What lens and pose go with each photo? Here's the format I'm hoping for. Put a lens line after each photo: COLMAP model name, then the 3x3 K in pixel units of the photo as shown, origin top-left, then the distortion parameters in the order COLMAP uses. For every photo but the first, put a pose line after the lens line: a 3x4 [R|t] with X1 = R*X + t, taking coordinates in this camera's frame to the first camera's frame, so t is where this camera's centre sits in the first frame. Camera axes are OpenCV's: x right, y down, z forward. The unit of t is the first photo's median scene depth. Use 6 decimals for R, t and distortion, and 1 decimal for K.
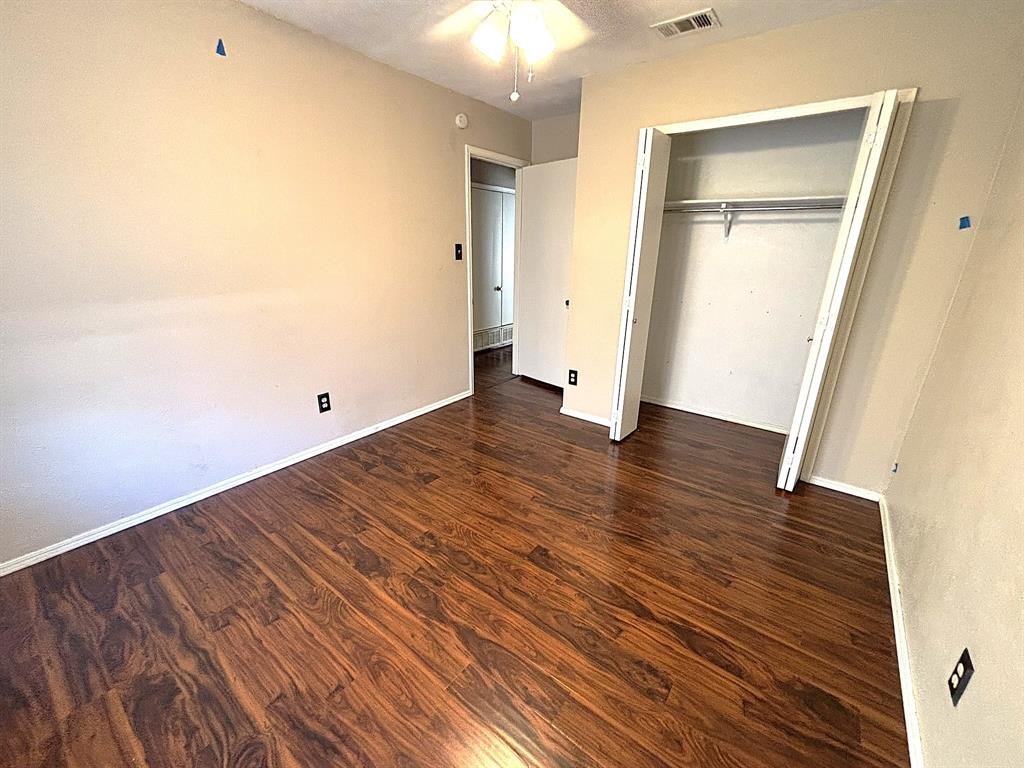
lens RADIAL K [[418.3, 0, 510.1], [0, 418.3, 387.4], [0, 0, 1]] dist [0.002742, -0.001825]
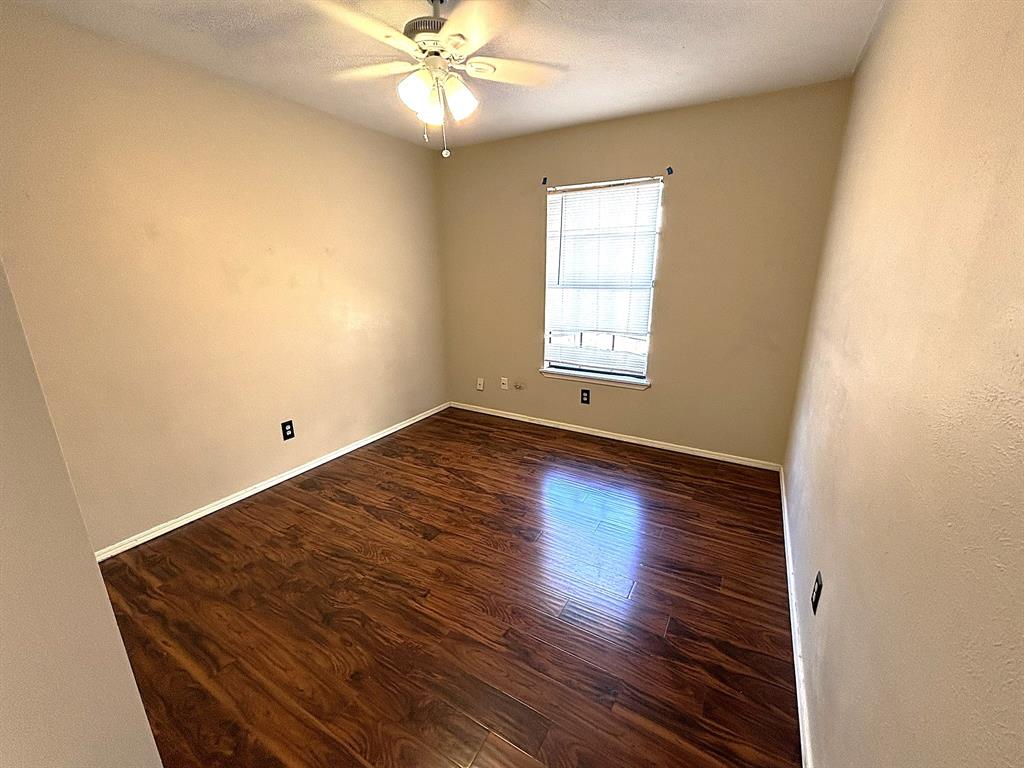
lens RADIAL K [[418.3, 0, 511.1], [0, 418.3, 383.8], [0, 0, 1]] dist [0.002742, -0.001825]
pose [[-0.991824, 0.022529, -0.125611, -0.017248], [-0.052385, 0.825668, 0.561719, -0.664734], [0.116368, 0.563707, -0.817737, 1.837409]]
